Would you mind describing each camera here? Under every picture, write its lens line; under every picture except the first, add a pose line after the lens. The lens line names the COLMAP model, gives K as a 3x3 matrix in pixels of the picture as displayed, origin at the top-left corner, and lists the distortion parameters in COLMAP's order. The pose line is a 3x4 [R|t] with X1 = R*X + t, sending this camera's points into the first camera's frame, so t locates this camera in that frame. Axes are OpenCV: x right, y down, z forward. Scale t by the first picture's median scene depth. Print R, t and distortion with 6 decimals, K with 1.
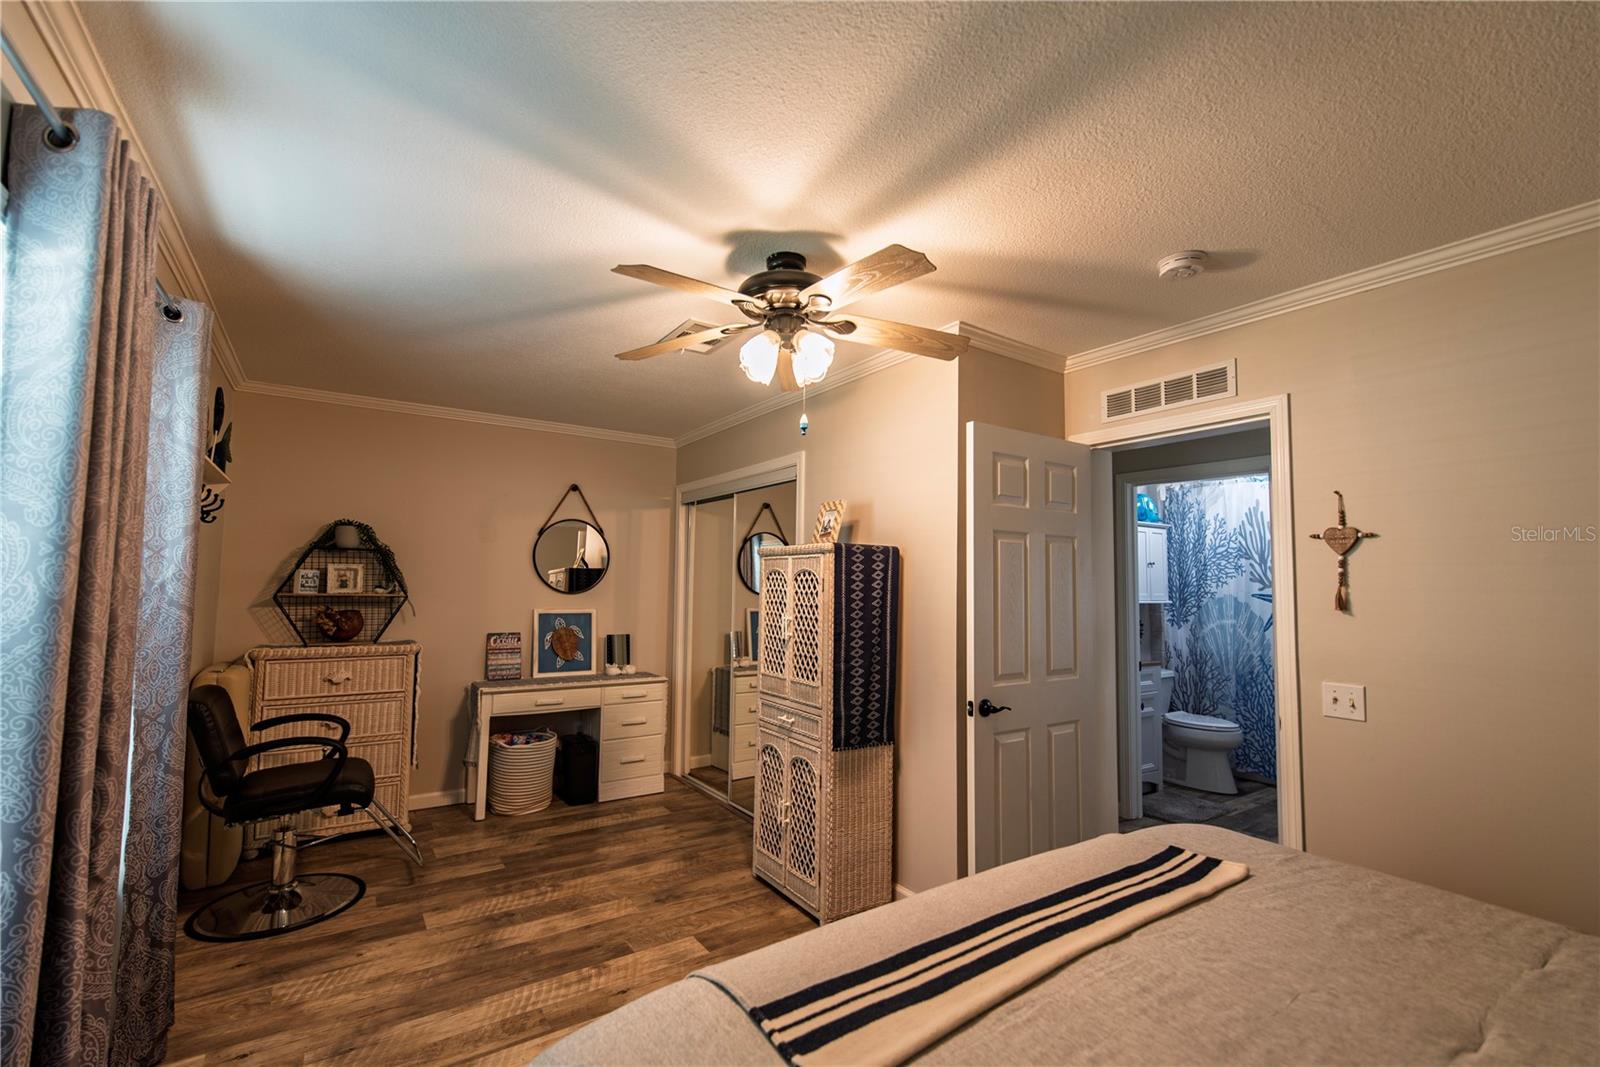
lens RADIAL K [[687.9, 0, 799.5], [0, 687.9, 535.7], [0, 0, 1]] dist [-0.000314, -0.000641]
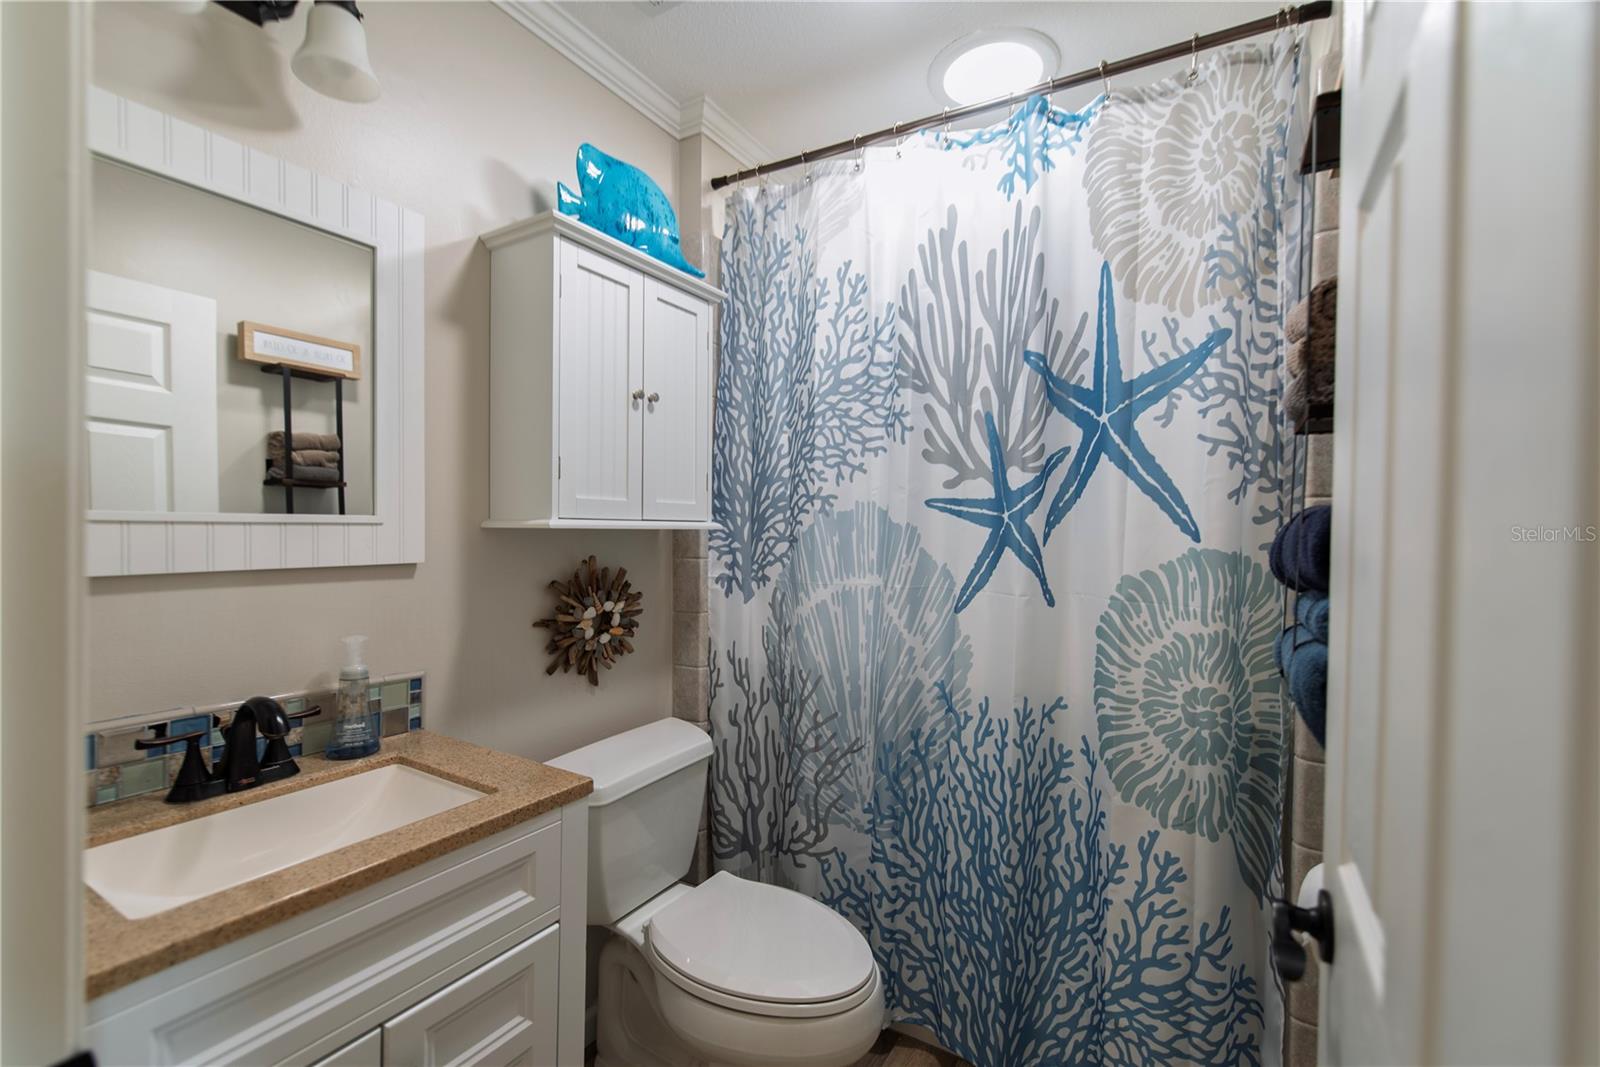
lens RADIAL K [[687.9, 0, 799.5], [0, 687.9, 535.7], [0, 0, 1]] dist [-0.000314, -0.000641]
pose [[0.905958, -0.011946, 0.423200, 0.448783], [-0.027396, 0.995853, 0.086759, 0.073226], [-0.422481, -0.090194, 0.901873, 0.704467]]
